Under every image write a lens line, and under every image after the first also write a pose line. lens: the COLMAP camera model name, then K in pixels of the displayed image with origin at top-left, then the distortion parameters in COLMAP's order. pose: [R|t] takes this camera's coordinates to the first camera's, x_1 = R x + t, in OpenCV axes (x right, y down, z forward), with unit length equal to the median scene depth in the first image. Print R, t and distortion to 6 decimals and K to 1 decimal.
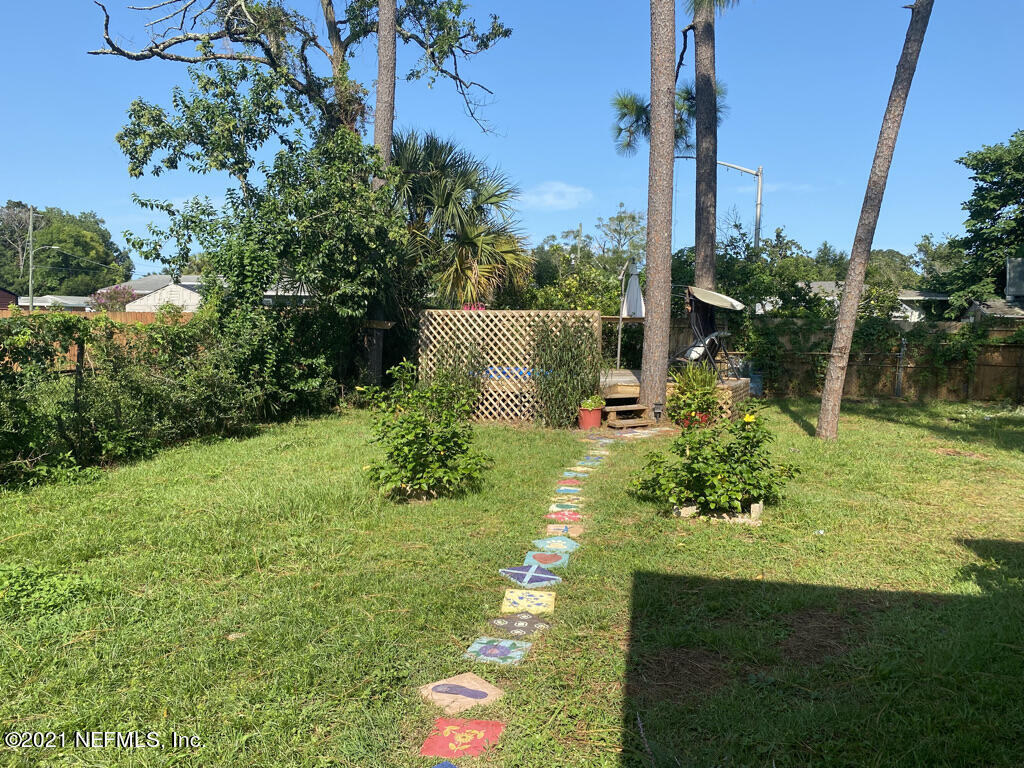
lens RADIAL K [[775.5, 0, 500.2], [0, 775.5, 386.0], [0, 0, 1]] dist [0.072936, -0.129922]
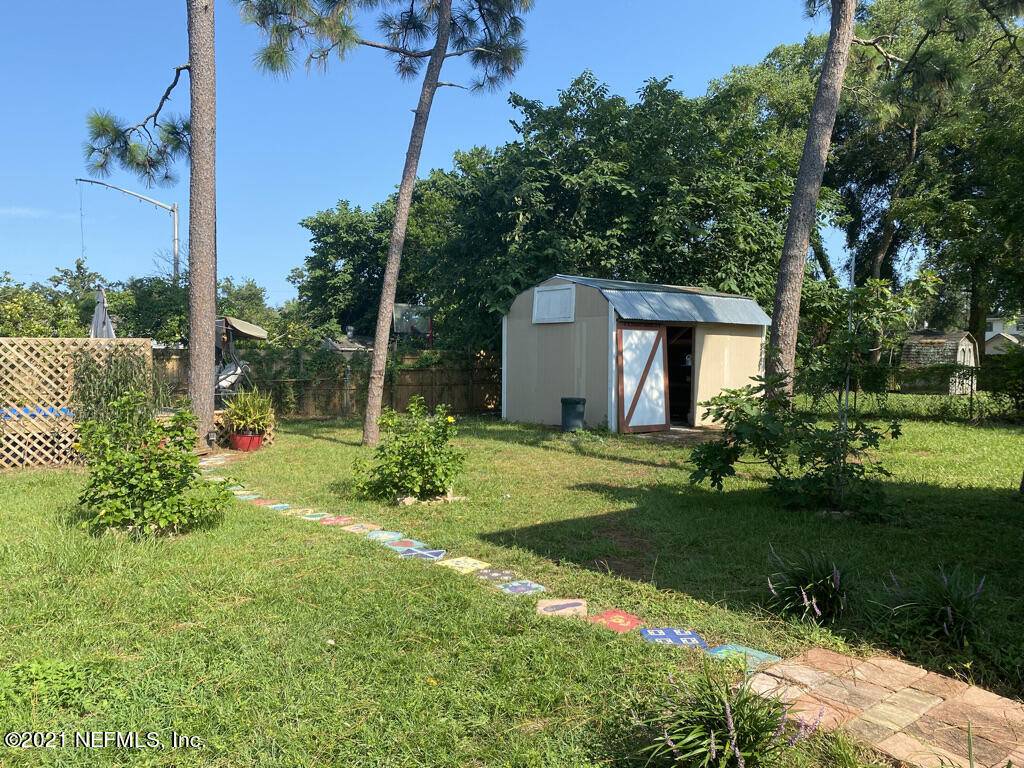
lens RADIAL K [[775.5, 0, 500.2], [0, 775.5, 386.0], [0, 0, 1]] dist [0.072936, -0.129922]
pose [[0.650158, -0.037595, 0.758869, -0.308973], [0.072397, 0.997296, -0.012619, 0.003889], [-0.756342, 0.063144, 0.651121, 0.045609]]
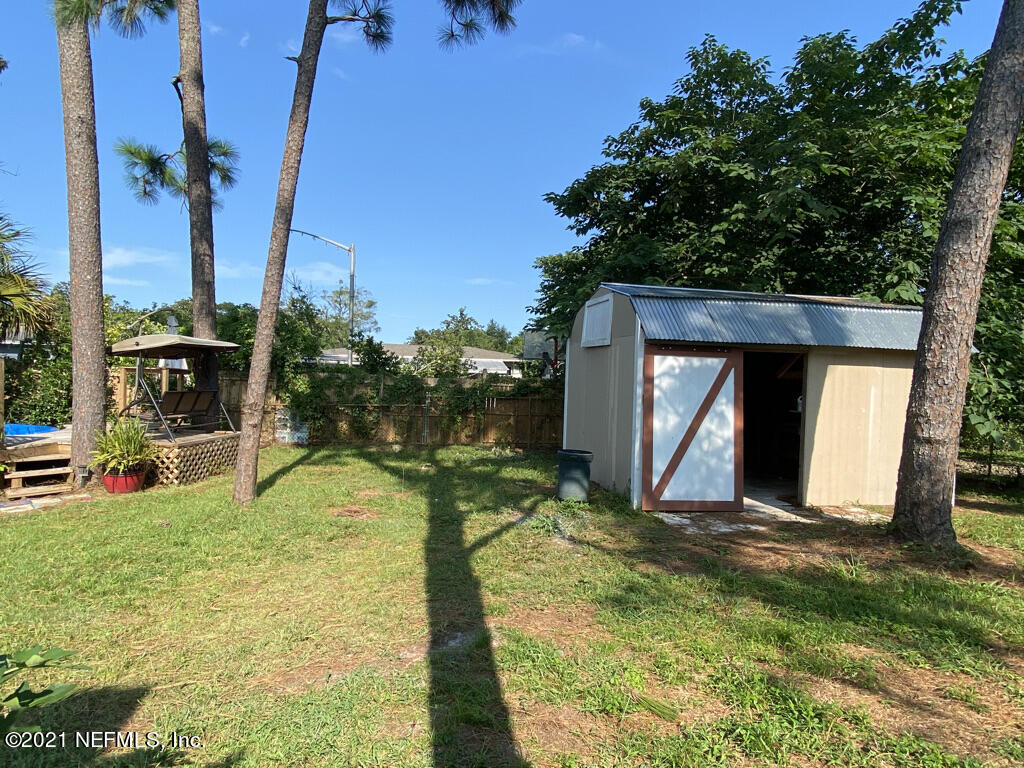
lens RADIAL K [[585.4, 0, 510.6], [0, 585.4, 391.0], [0, 0, 1]] dist [0.071449, -0.097802]
pose [[0.924581, 0.004638, 0.380958, 0.340475], [0.016054, 0.998563, -0.051120, -0.017825], [-0.380648, 0.053380, 0.923178, 0.166556]]
